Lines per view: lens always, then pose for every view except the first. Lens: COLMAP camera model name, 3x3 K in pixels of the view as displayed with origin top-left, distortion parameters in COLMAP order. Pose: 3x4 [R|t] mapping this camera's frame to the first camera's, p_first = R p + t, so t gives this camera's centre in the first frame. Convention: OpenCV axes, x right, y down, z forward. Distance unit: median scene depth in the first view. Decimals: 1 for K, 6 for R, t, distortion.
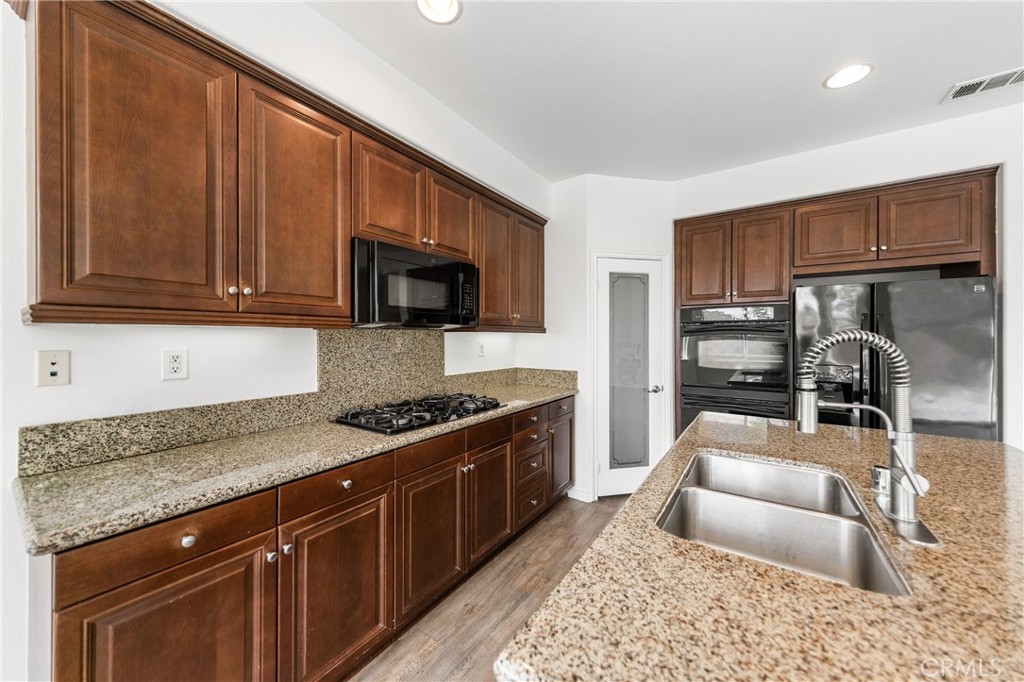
lens RADIAL K [[365.3, 0, 506.4], [0, 365.3, 337.8], [0, 0, 1]] dist [0.006153, -0.000704]
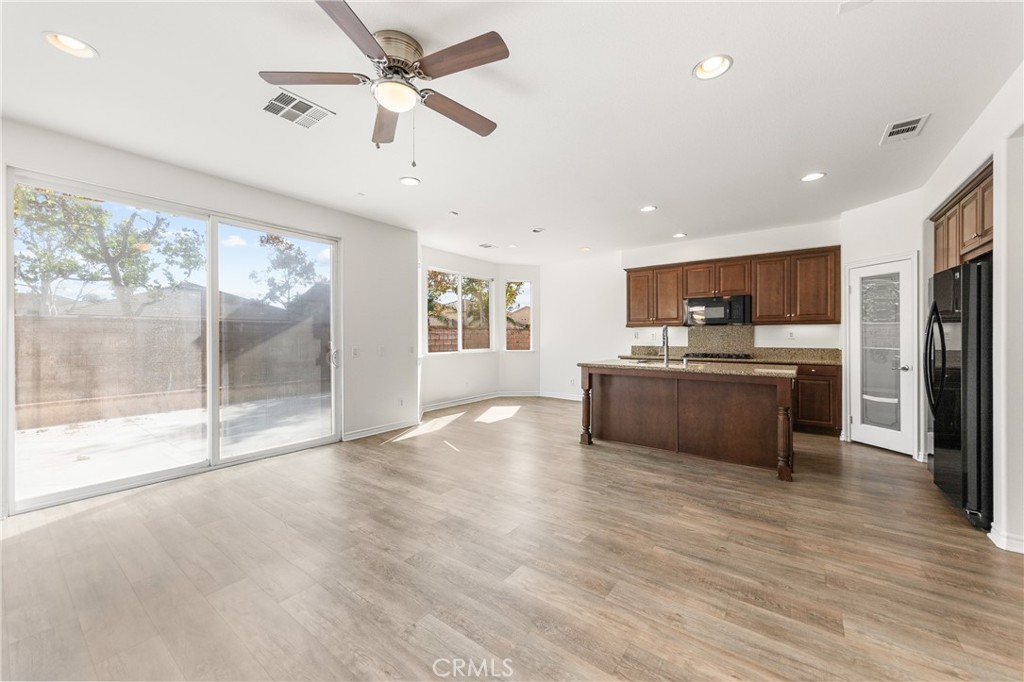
lens RADIAL K [[386.4, 0, 511.4], [0, 386.4, 337.8], [0, 0, 1]] dist [0.001293, 0.000178]
pose [[-0.037208, 0.002428, -0.999305, 2.427644], [0.000889, 0.999997, 0.002397, 0.052634], [0.999307, -0.000799, -0.037210, -0.333346]]
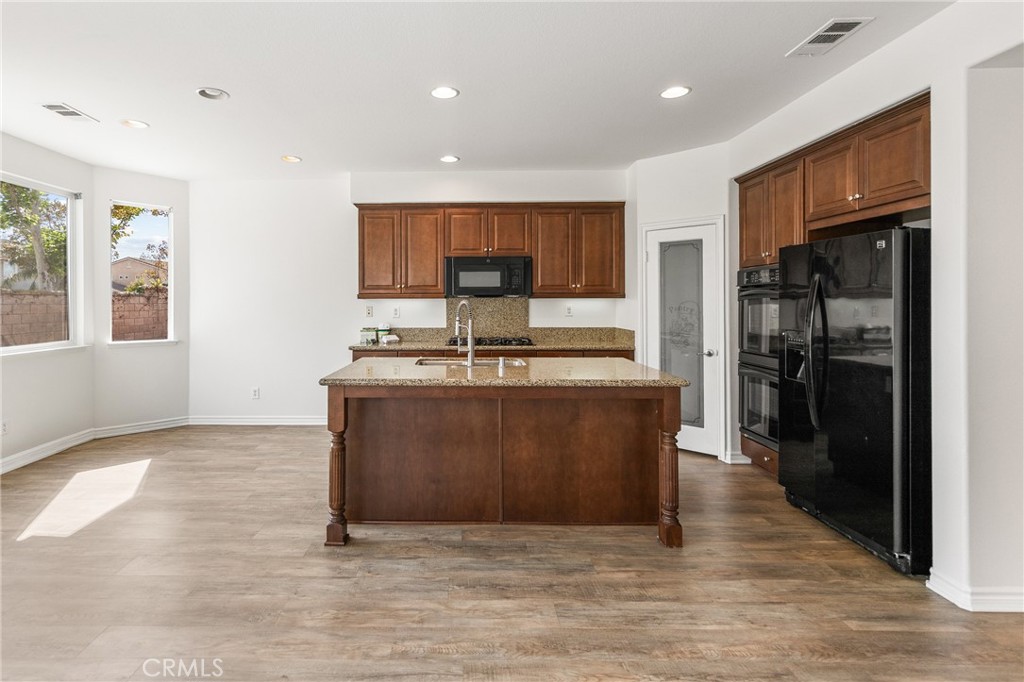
lens RADIAL K [[489.9, 0, 458.1], [0, 489.9, 300.8], [0, 0, 1]] dist [0.007540, -0.001530]
pose [[0.560447, -0.005054, -0.828175, 1.609932], [0.002364, 0.999987, -0.004502, 0.001747], [0.828187, 0.000566, 0.560452, -0.463804]]
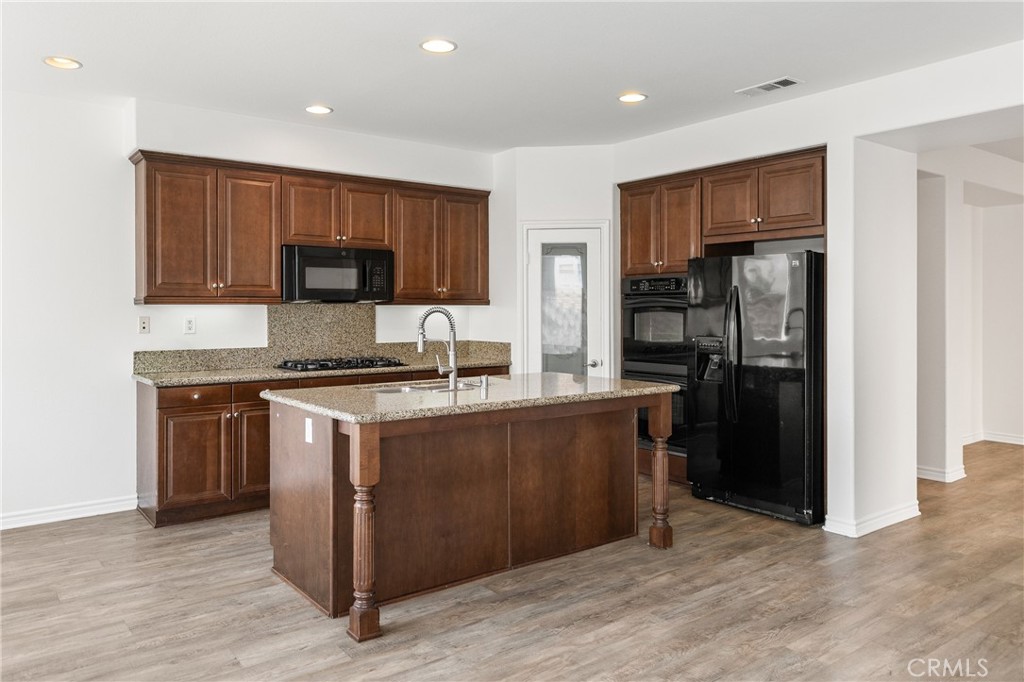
lens RADIAL K [[715.3, 0, 484.7], [0, 715.3, 309.0], [0, 0, 1]] dist [0.004371, 0.001047]
pose [[0.946535, -0.002630, -0.322591, 1.046989], [0.002453, 0.999997, -0.000954, -0.001175], [0.322592, 0.000111, 0.946538, -1.215722]]
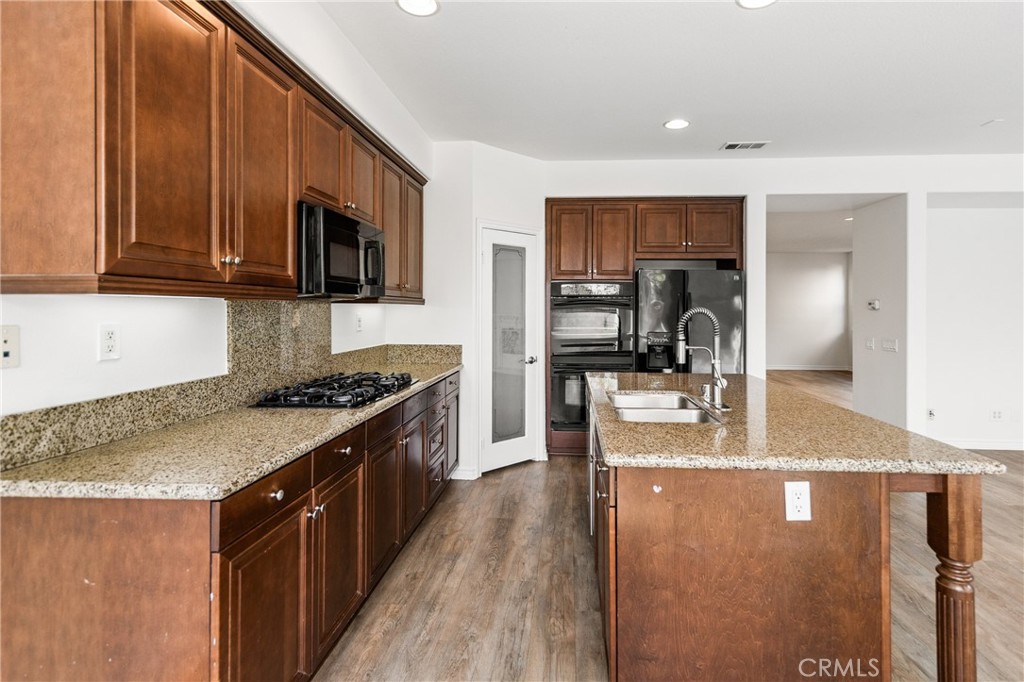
lens RADIAL K [[502.1, 0, 540.2], [0, 502.1, 308.8], [0, 0, 1]] dist [0.010470, 0.001491]
pose [[0.852905, 0.004098, 0.522050, -0.435030], [-0.003717, 0.999992, -0.001777, -0.002569], [-0.522052, -0.000425, 0.852913, -0.307783]]
